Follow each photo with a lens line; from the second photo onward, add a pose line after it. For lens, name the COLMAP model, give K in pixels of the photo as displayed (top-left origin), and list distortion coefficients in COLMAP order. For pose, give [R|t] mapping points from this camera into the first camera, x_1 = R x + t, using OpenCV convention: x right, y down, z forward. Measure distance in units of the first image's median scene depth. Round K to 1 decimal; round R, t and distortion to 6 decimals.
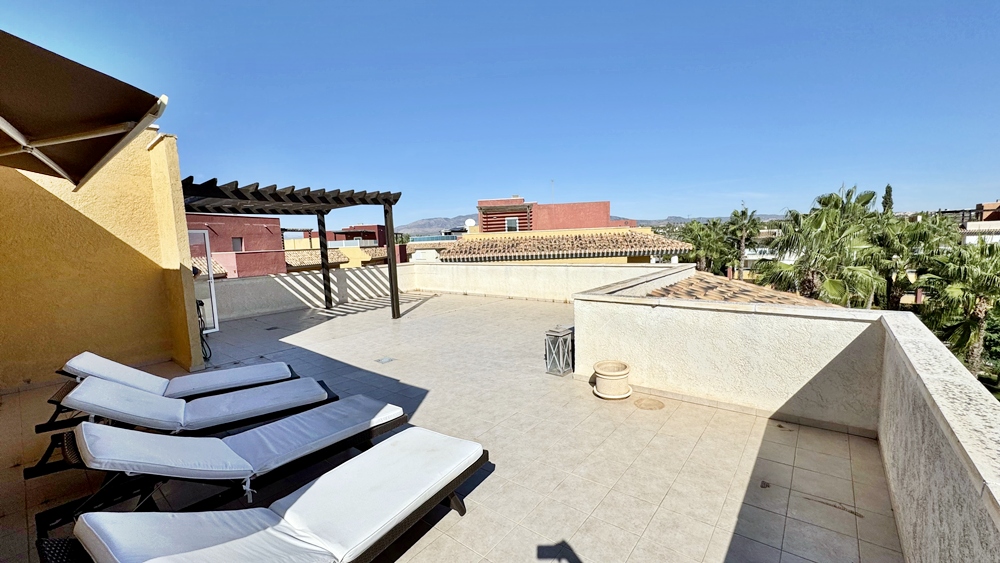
lens RADIAL K [[400.8, 0, 500.0], [0, 400.8, 281.5], [0, 0, 1]] dist [-0.002679, 0.000358]
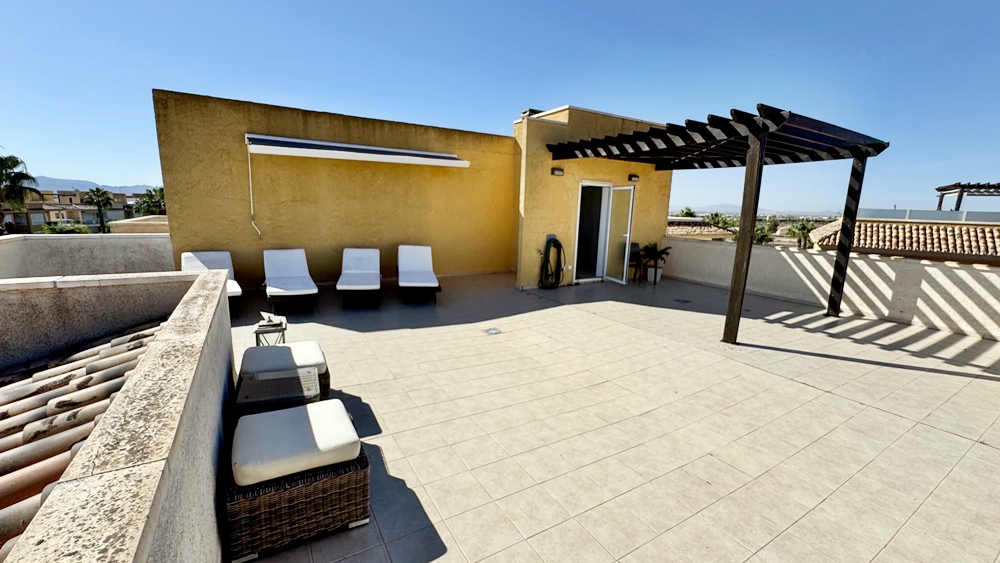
lens RADIAL K [[400.8, 0, 500.0], [0, 400.8, 281.5], [0, 0, 1]] dist [-0.002679, 0.000358]
pose [[-0.351090, 0.198515, -0.915056, 0.307107], [-0.108895, 0.961979, 0.250476, -0.084170], [0.929988, 0.187585, -0.316124, 0.753407]]
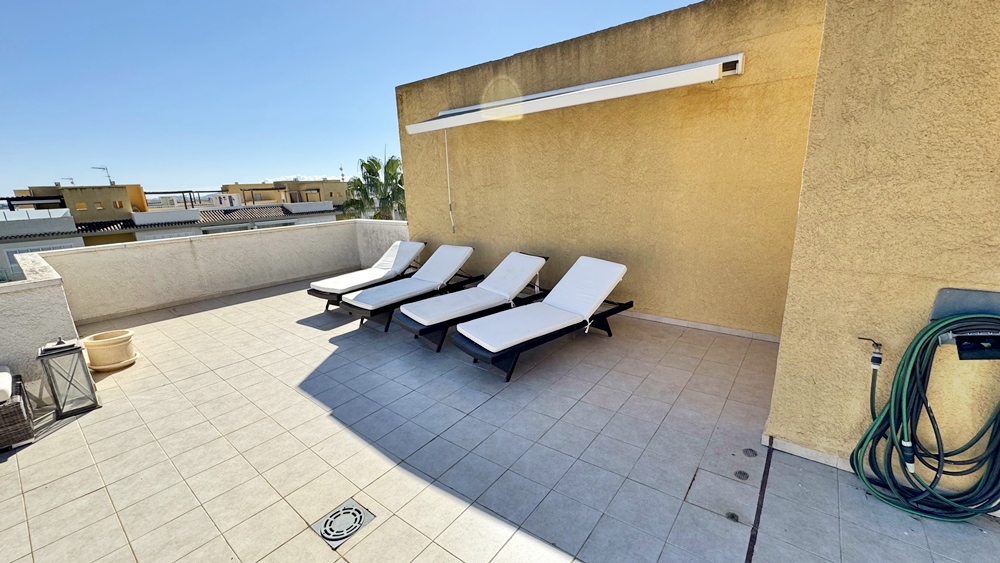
lens RADIAL K [[400.8, 0, 500.0], [0, 400.8, 281.5], [0, 0, 1]] dist [-0.002679, 0.000358]
pose [[-0.997315, 0.072252, 0.011924, -0.261808], [0.072073, 0.939650, 0.334461, -0.064630], [0.012961, 0.334422, -0.942334, 0.741547]]
